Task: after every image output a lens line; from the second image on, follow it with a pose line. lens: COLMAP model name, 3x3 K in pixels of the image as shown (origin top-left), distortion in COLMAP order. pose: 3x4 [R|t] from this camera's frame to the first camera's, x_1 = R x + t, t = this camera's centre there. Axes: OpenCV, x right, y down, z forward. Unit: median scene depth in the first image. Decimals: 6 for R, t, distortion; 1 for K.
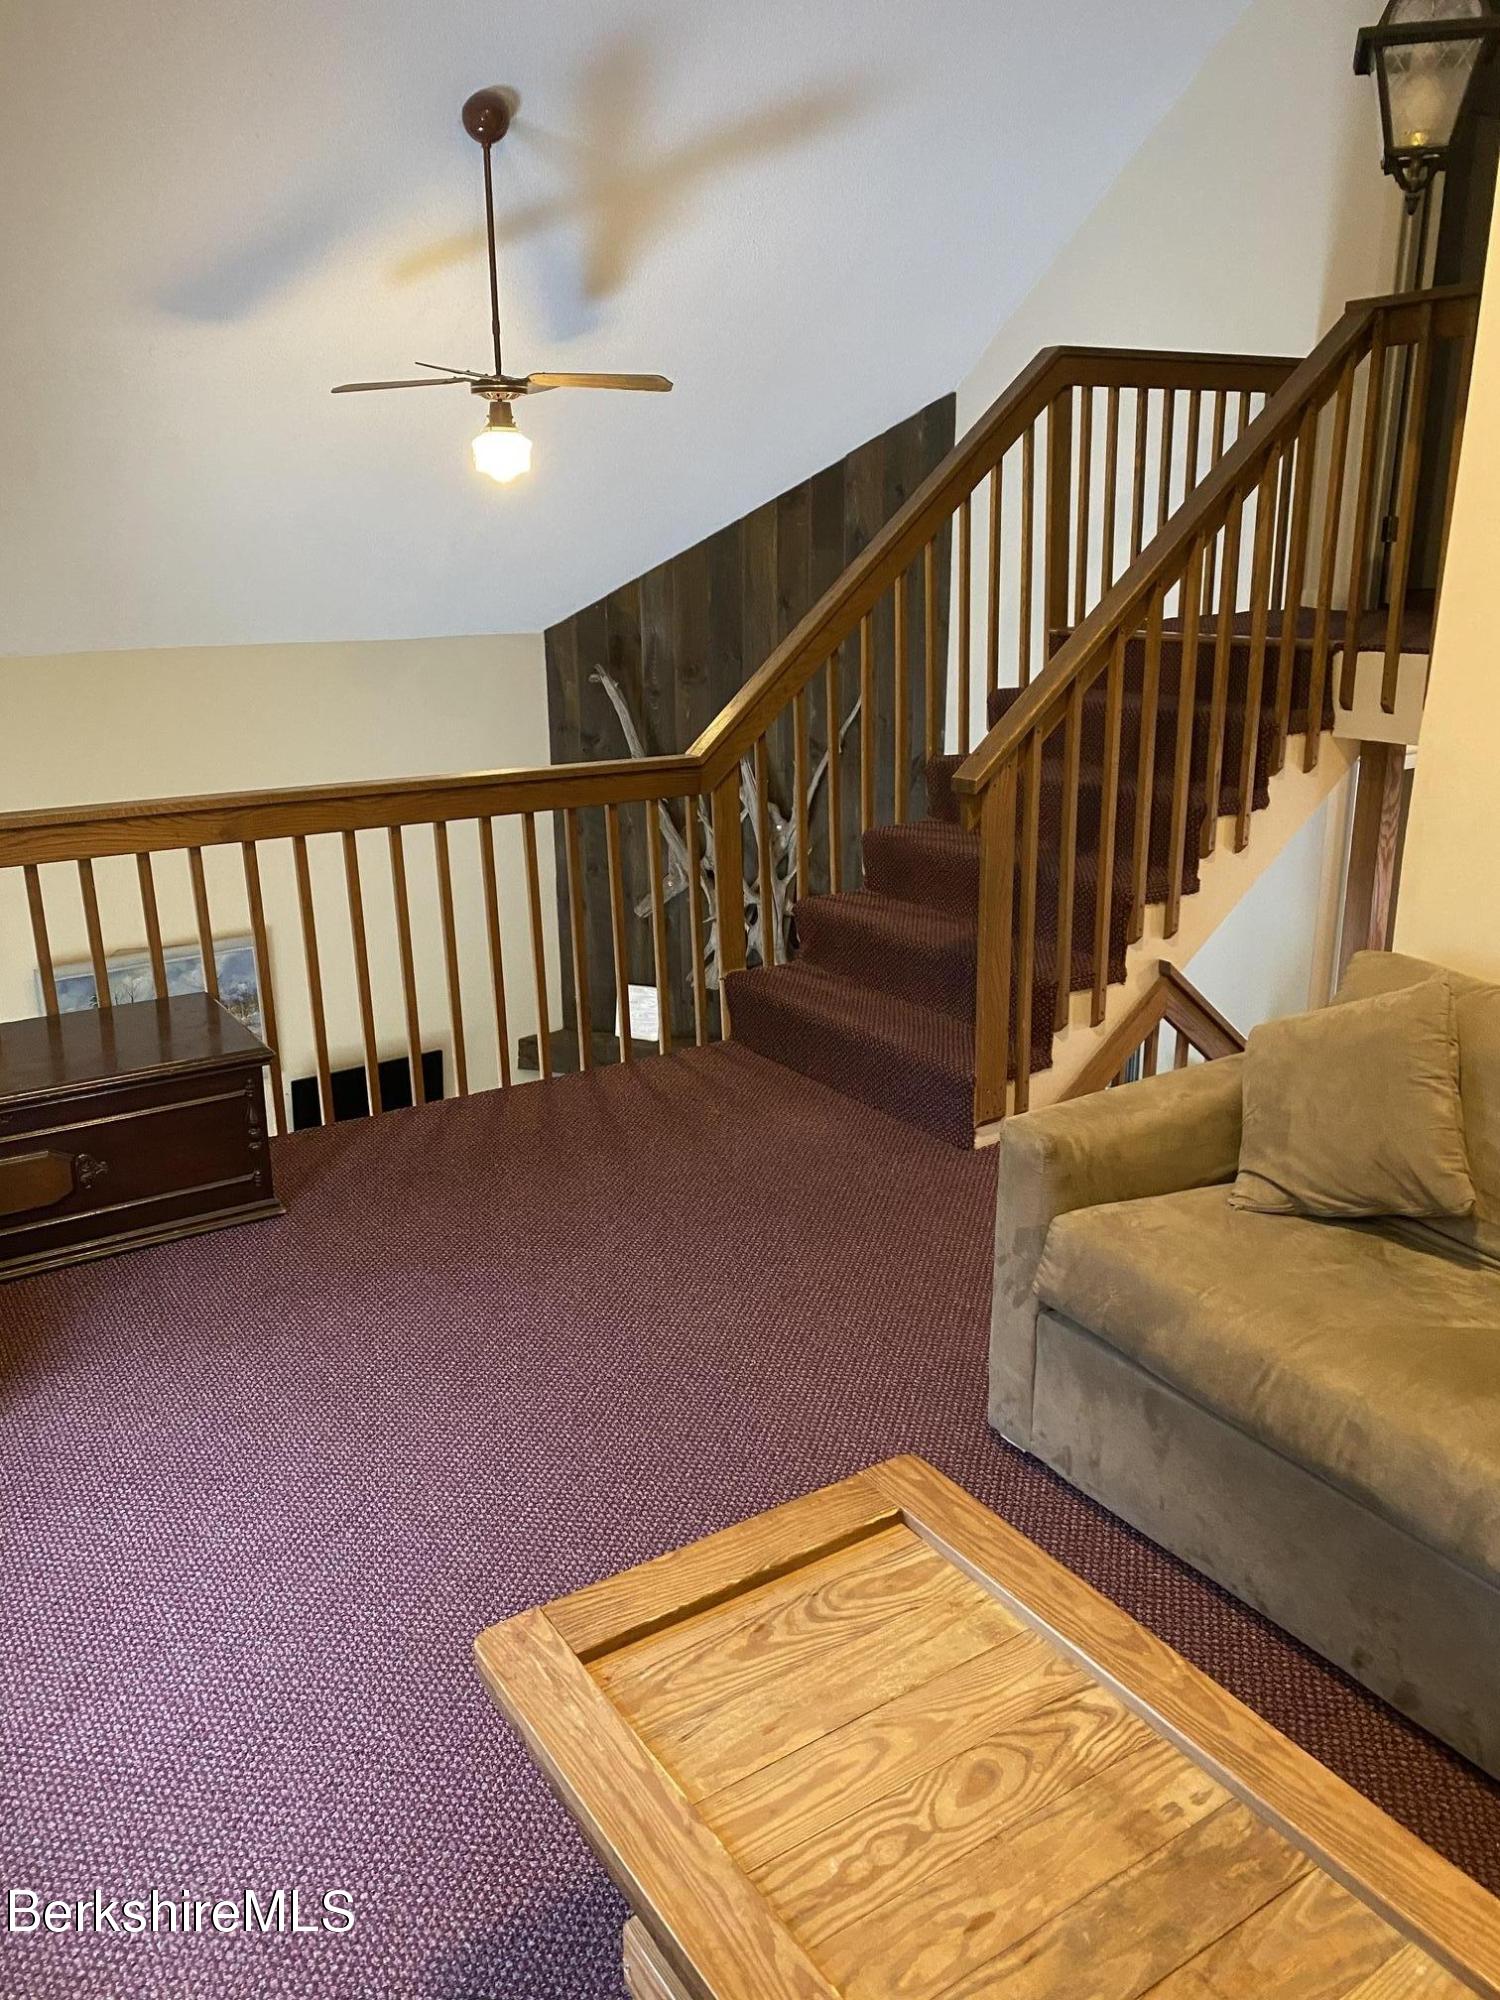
lens RADIAL K [[1531.7, 0, 744.9], [0, 1531.7, 1002.9], [0, 0, 1]] dist [0.029347, -0.035798]
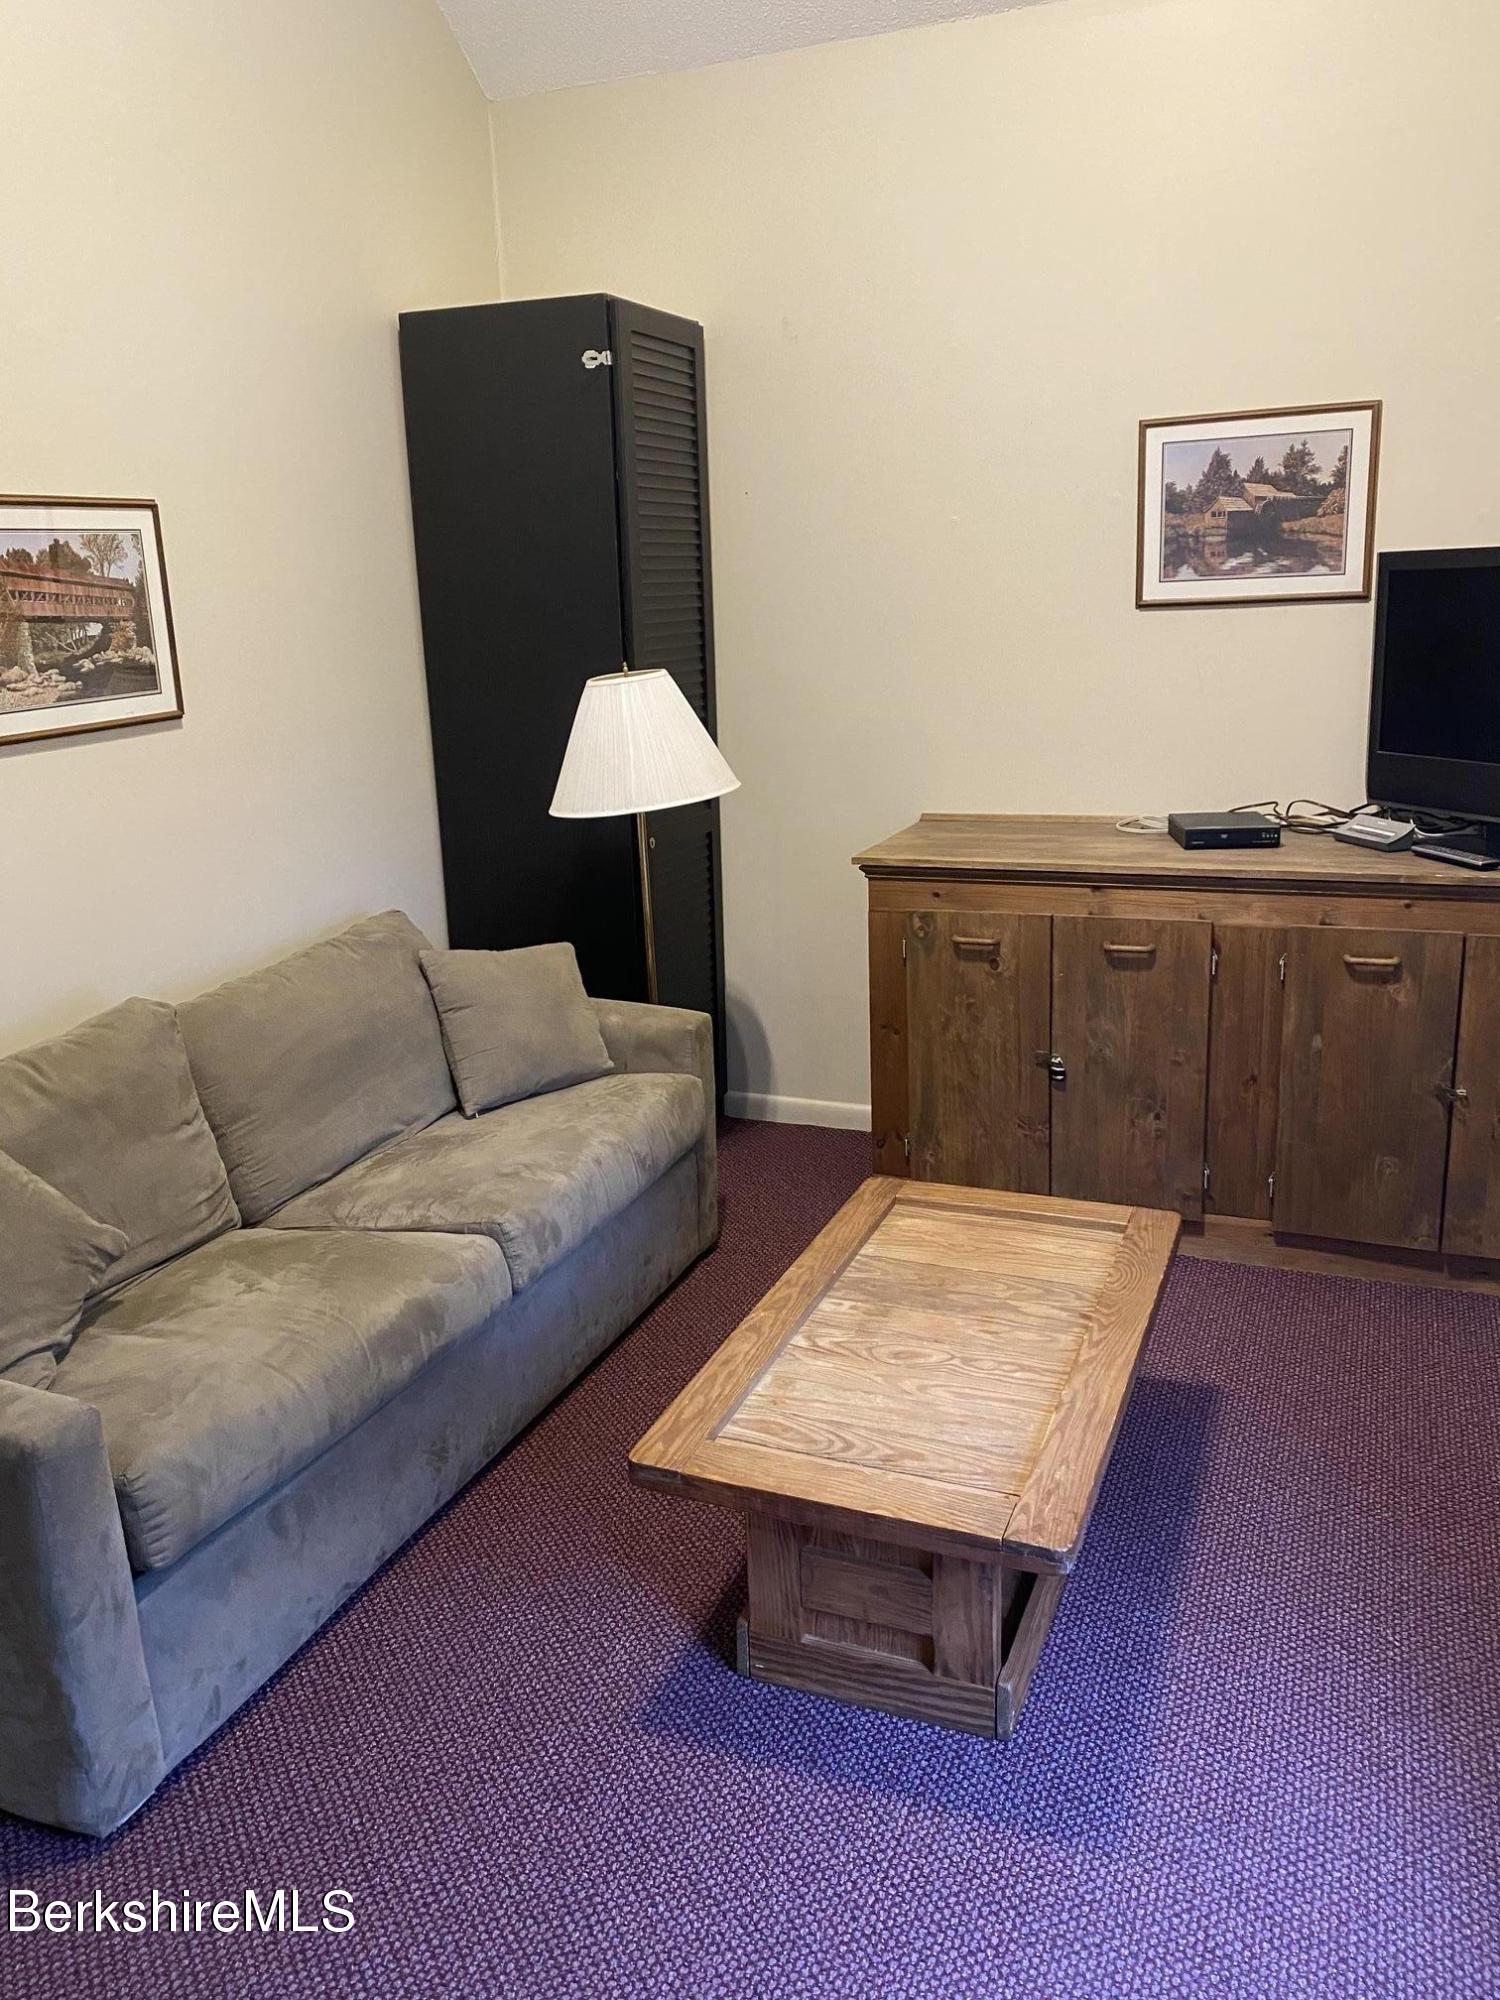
lens RADIAL K [[1531.7, 0, 746.6], [0, 1531.7, 989.5], [0, 0, 1]] dist [0.029347, -0.035798]
pose [[-0.569084, -0.185937, 0.800981, -0.775973], [0.279156, 0.872560, 0.400889, -0.422949], [-0.773444, 0.451738, -0.444654, 1.325638]]
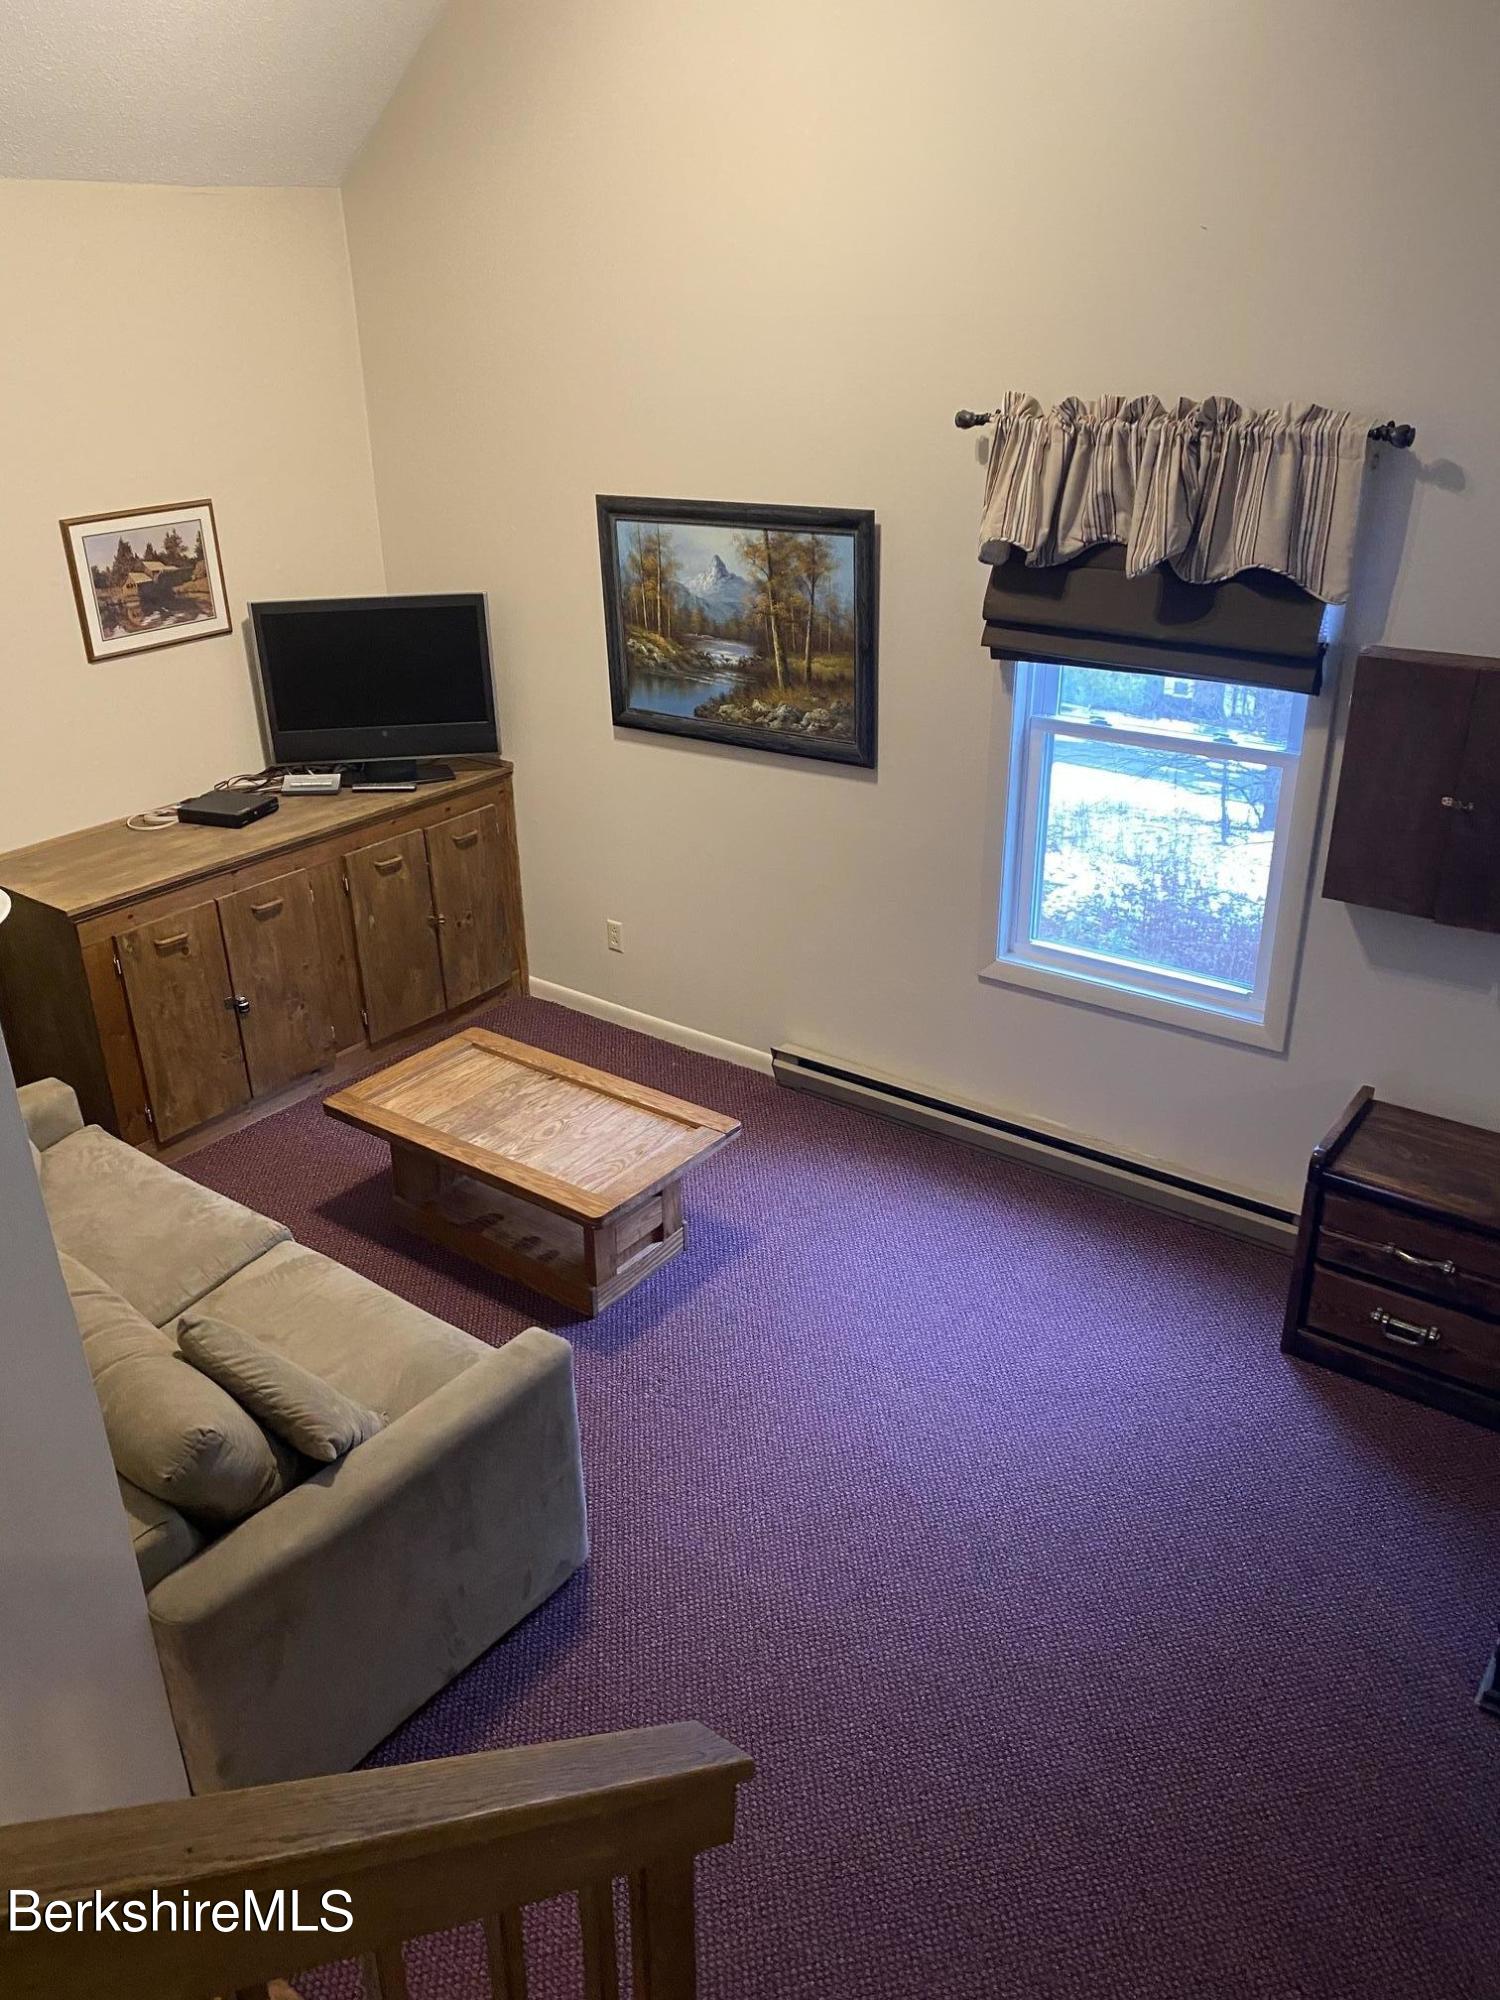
lens RADIAL K [[1531.7, 0, 754.2], [0, 1531.7, 996.2], [0, 0, 1]] dist [0.029347, -0.035798]
pose [[-0.943403, 0.163324, -0.288646, 0.466807], [-0.069970, 0.752728, 0.654603, -1.289215], [0.324184, 0.637750, -0.698698, 2.372483]]
